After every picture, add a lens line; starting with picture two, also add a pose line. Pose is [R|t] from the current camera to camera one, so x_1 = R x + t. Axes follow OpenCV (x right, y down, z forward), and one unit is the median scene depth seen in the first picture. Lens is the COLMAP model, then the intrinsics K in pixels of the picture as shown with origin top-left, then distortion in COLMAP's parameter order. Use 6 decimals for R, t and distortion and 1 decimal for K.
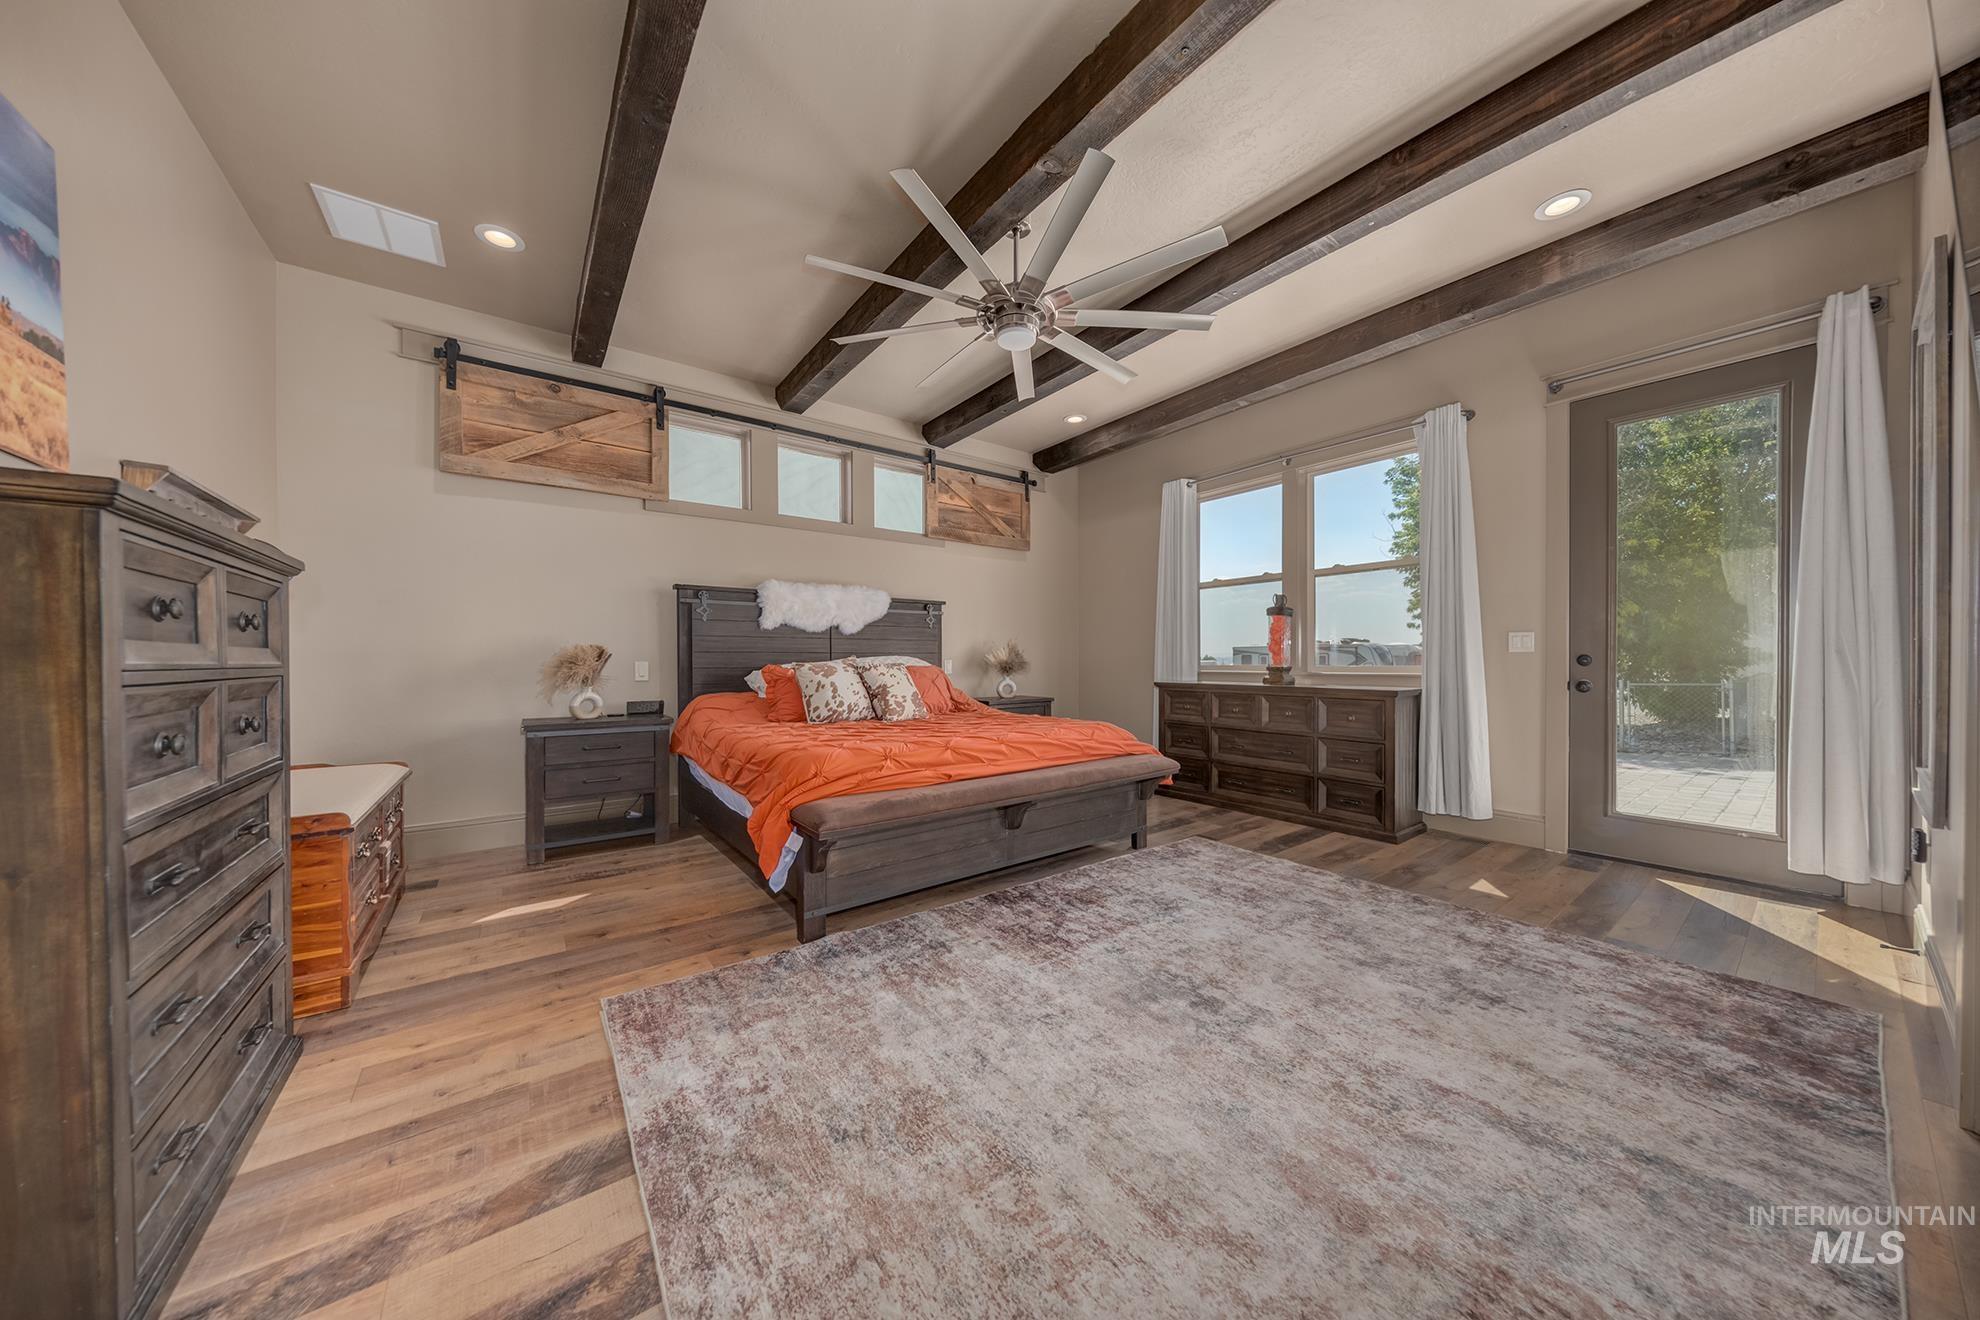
lens RADIAL K [[644.0, 0, 1004.6], [0, 644.0, 663.4], [0, 0, 1]] dist [-0.001777, -0.000819]
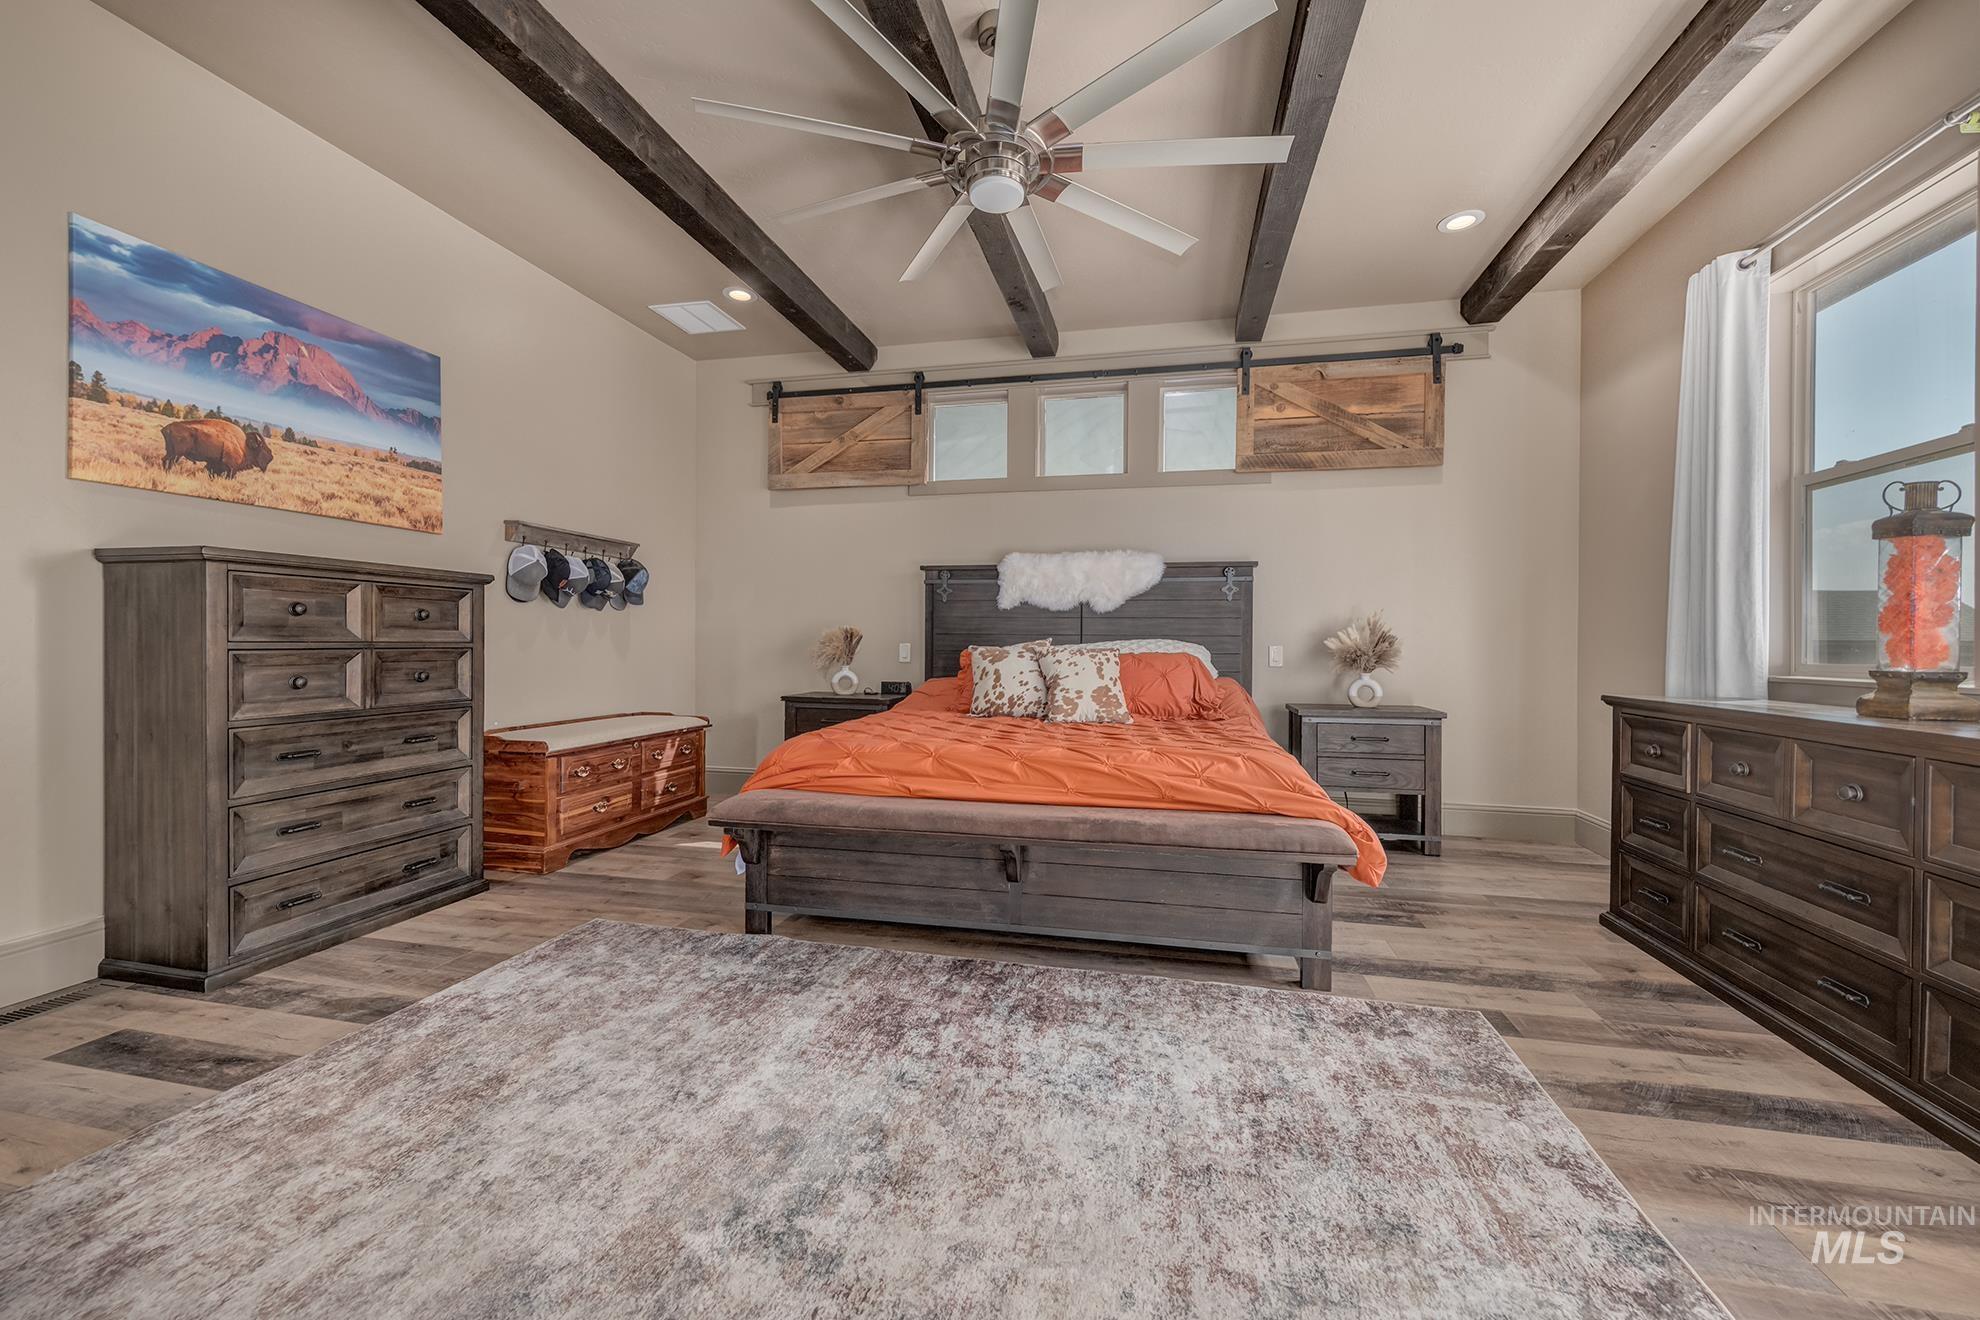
lens RADIAL K [[774.9, 0, 989.4], [0, 774.9, 648.2], [0, 0, 1]] dist [0.003843, -0.001976]
pose [[0.633202, 0.012881, -0.773879, 0.523891], [-0.014580, 0.999883, 0.004713, -0.003480], [0.773849, 0.008299, 0.633315, 0.346619]]
